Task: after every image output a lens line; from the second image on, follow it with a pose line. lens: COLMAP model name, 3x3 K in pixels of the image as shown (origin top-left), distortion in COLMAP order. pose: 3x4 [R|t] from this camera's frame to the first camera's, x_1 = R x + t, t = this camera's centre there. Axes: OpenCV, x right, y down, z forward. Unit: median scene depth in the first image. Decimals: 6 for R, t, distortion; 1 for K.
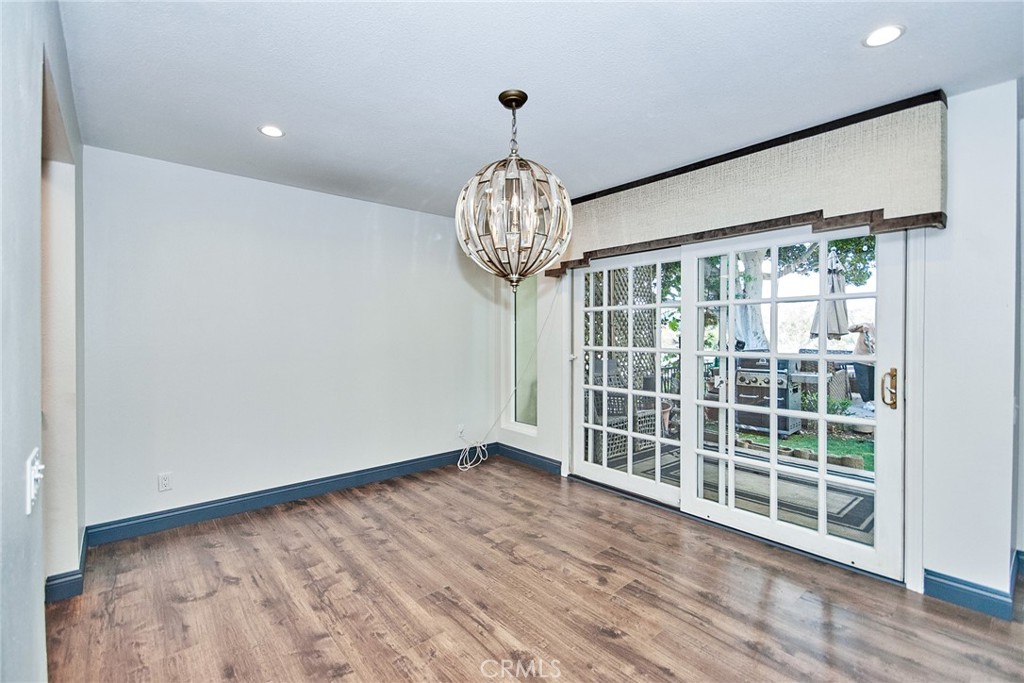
lens RADIAL K [[456.4, 0, 518.0], [0, 456.4, 337.3], [0, 0, 1]] dist [0.028658, -0.016098]
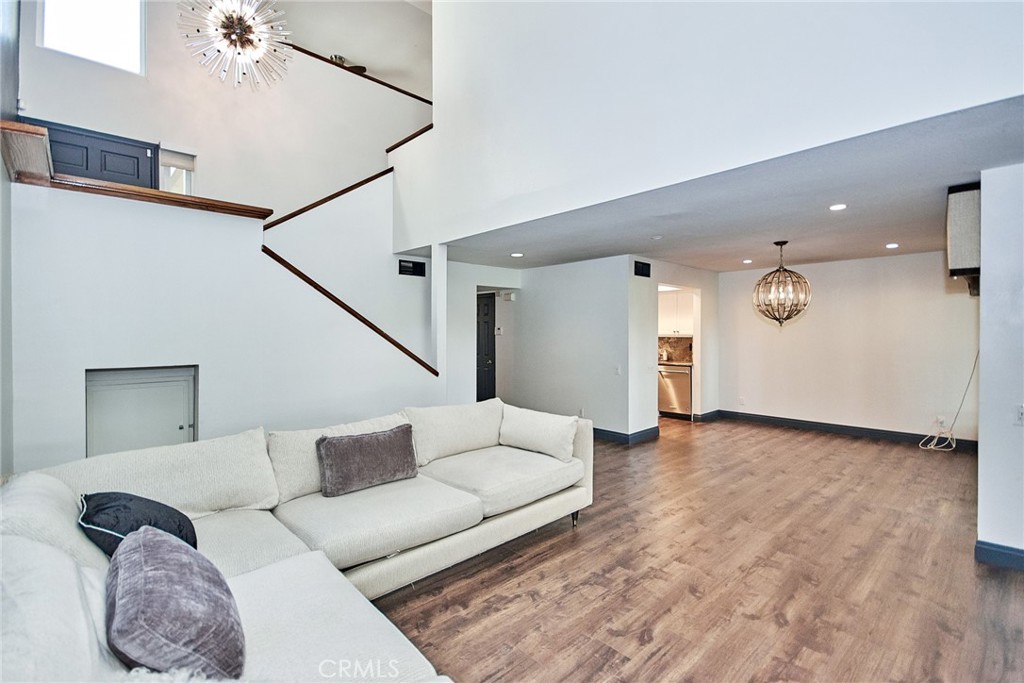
lens RADIAL K [[456.4, 0, 518.0], [0, 456.4, 337.3], [0, 0, 1]] dist [0.028658, -0.016098]
pose [[0.042415, 0.006804, -0.999077, 1.827329], [-0.009073, 0.999938, 0.006425, -0.038225], [0.999059, 0.008792, 0.042474, -0.339994]]
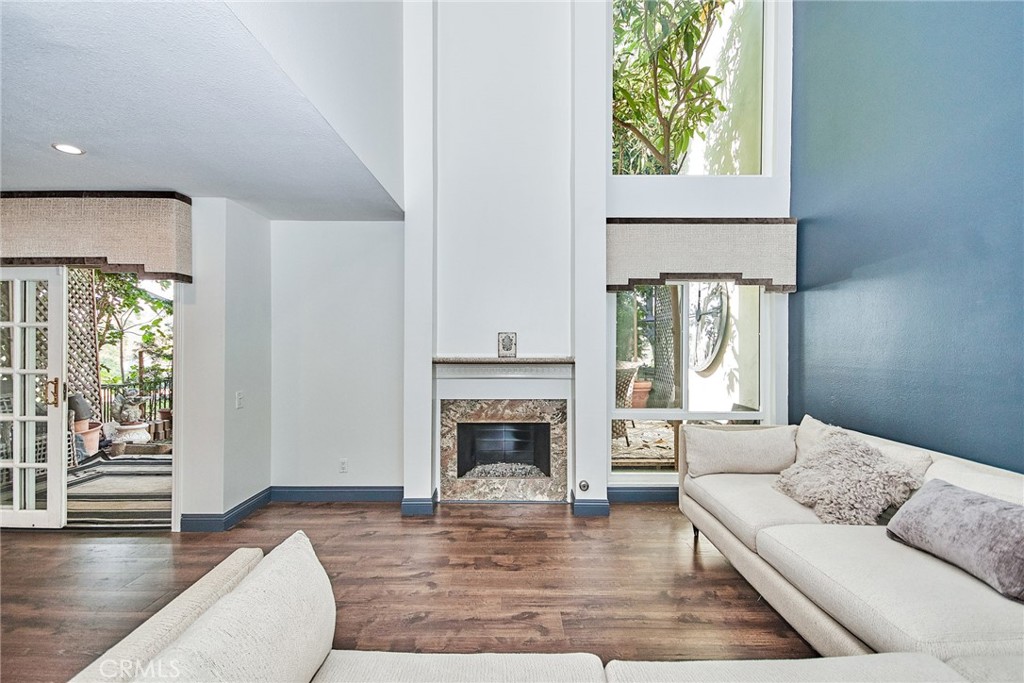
lens RADIAL K [[446.4, 0, 512.0], [0, 446.4, 341.5], [0, 0, 1]] dist [0.027640, -0.013918]
pose [[0.660999, 0.000775, 0.750386, 0.420277], [0.007217, 0.999947, -0.007390, -0.021582], [-0.750352, 0.010300, 0.660958, -0.615708]]
